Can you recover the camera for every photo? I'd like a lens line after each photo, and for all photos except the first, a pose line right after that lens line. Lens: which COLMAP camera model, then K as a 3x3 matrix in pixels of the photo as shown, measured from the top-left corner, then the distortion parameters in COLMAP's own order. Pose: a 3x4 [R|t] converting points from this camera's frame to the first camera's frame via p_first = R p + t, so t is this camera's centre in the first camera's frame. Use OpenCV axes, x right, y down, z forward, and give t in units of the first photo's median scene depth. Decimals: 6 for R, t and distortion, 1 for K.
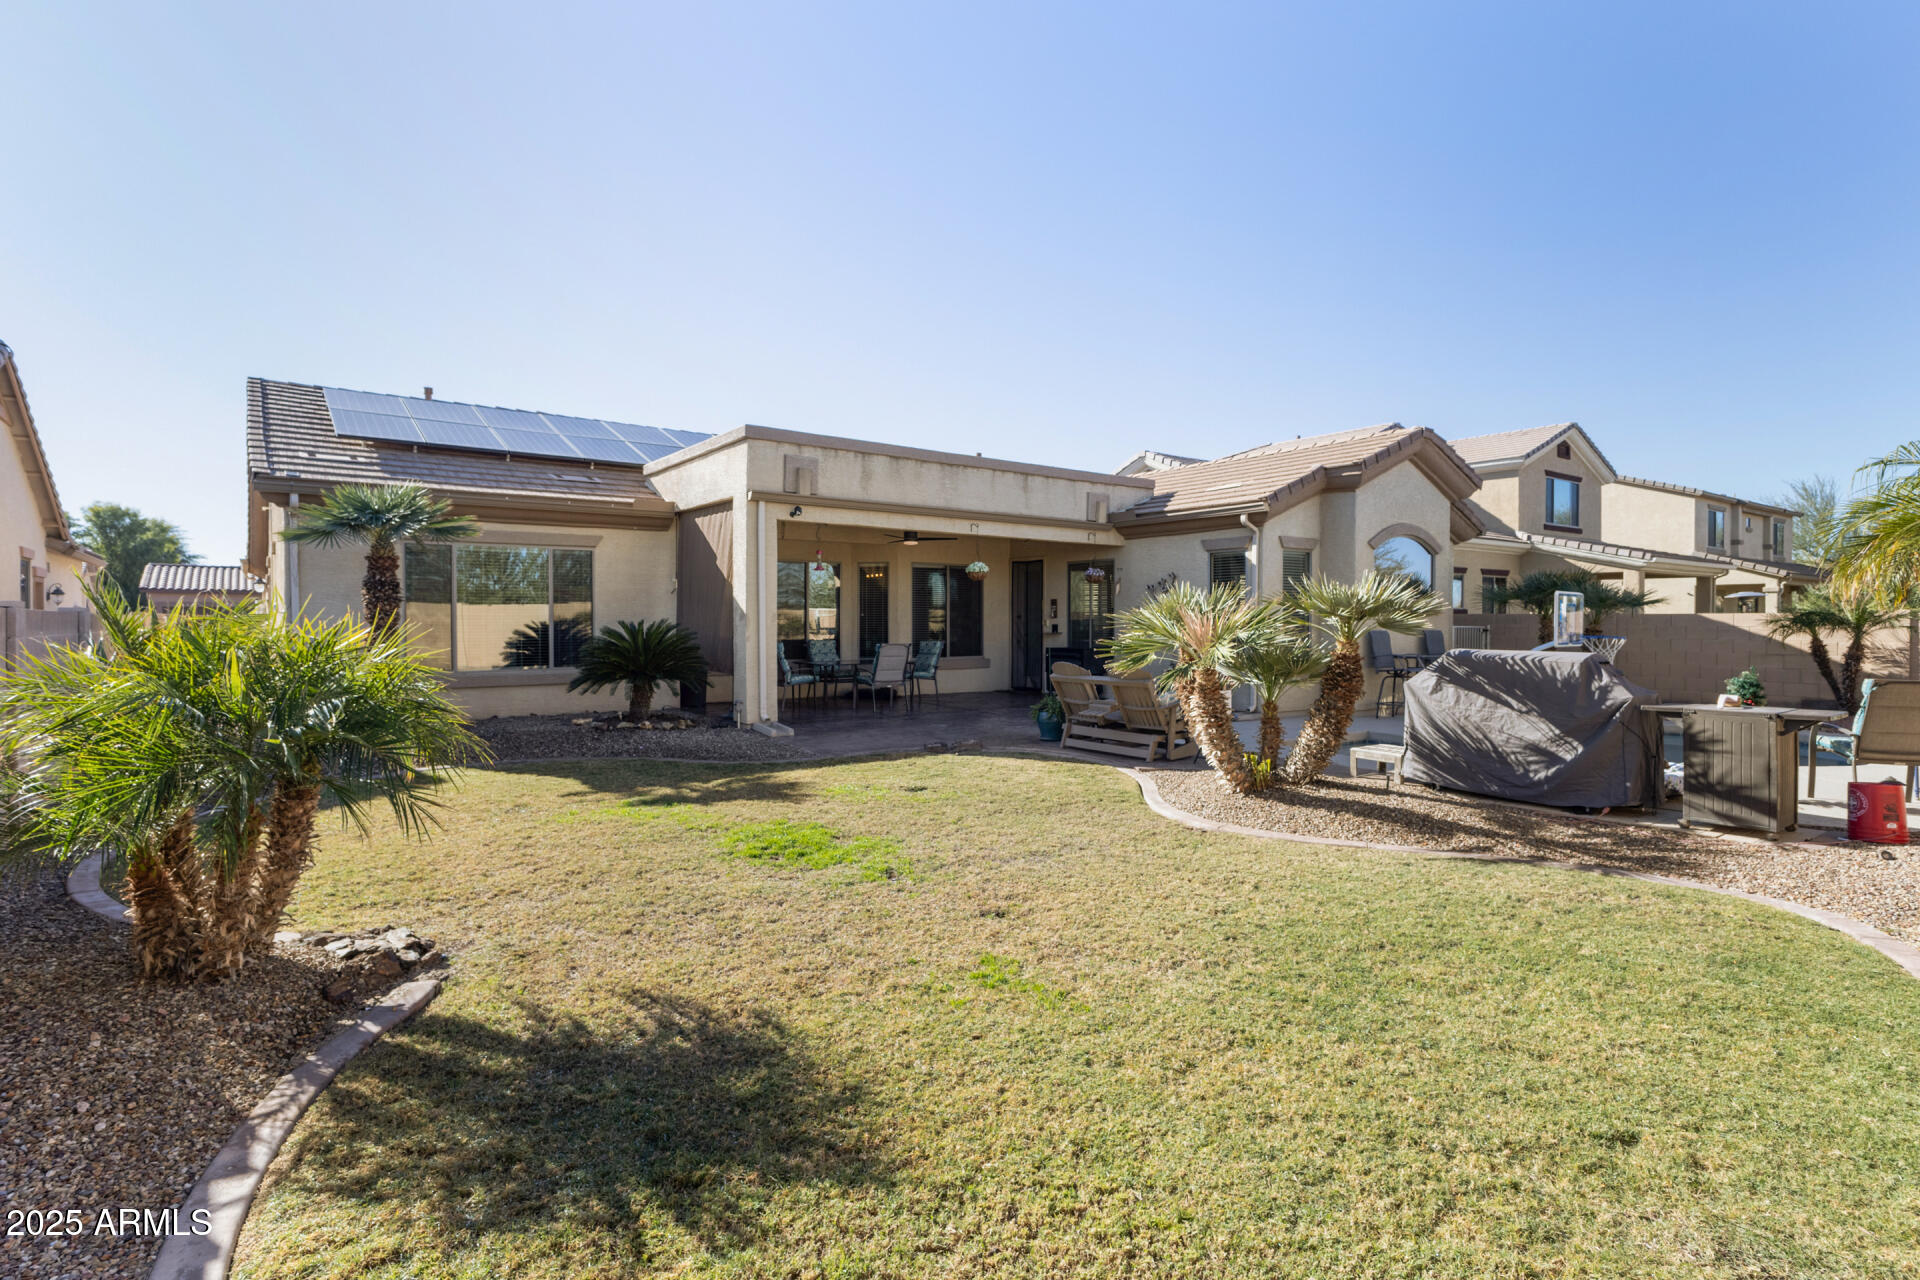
lens RADIAL K [[930.1, 0, 956.5], [0, 930.1, 631.7], [0, 0, 1]] dist [-0.011852, 0.000964]
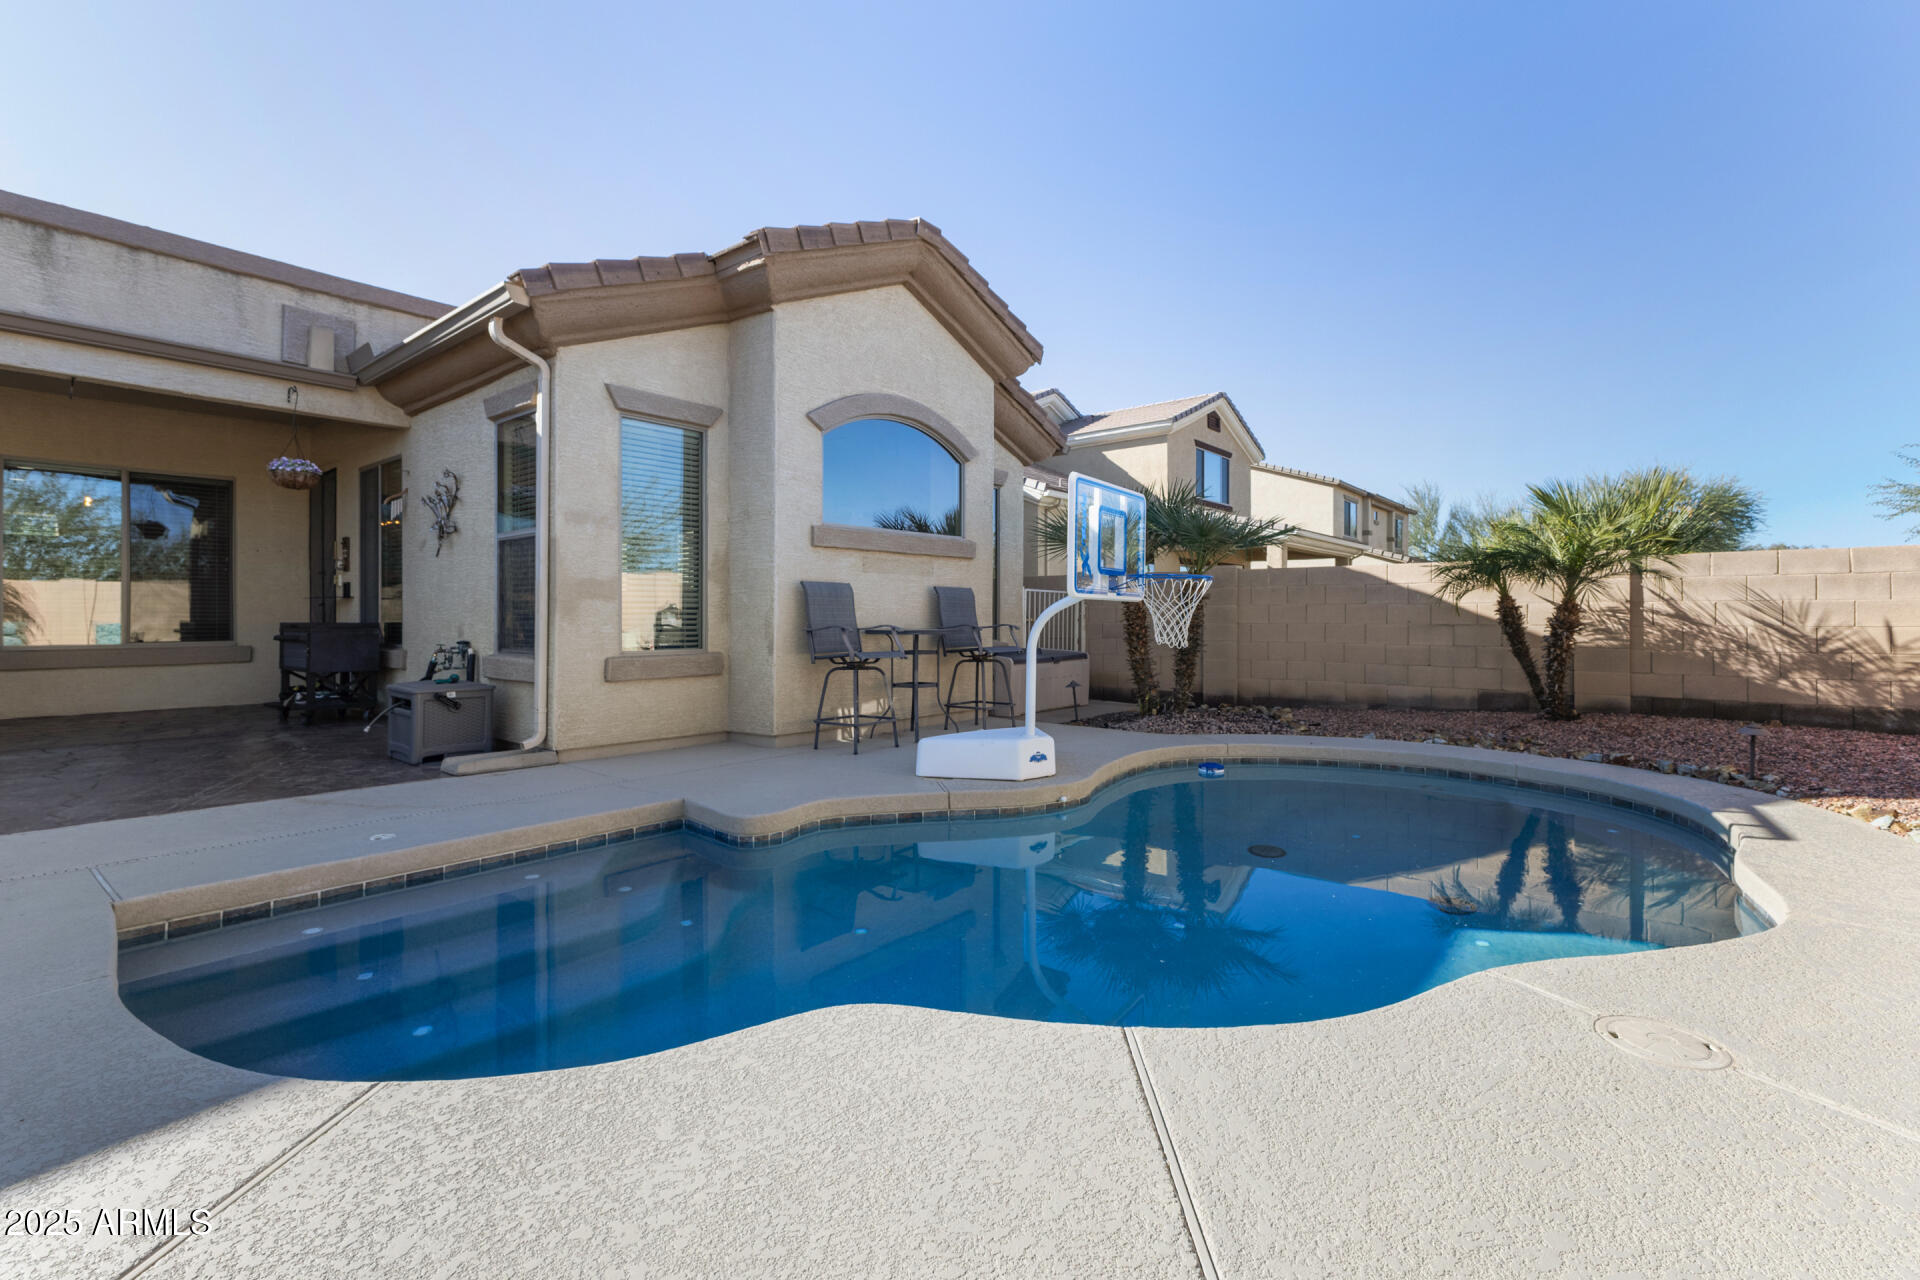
lens RADIAL K [[846.4, 0, 965.9], [0, 846.4, 632.0], [0, 0, 1]] dist [-0.000930, 0.000065]
pose [[0.964713, -0.006088, 0.263233, 0.370599], [0.004425, 0.999966, 0.006910, 0.022405], [-0.263266, -0.005501, 0.964708, 0.468891]]
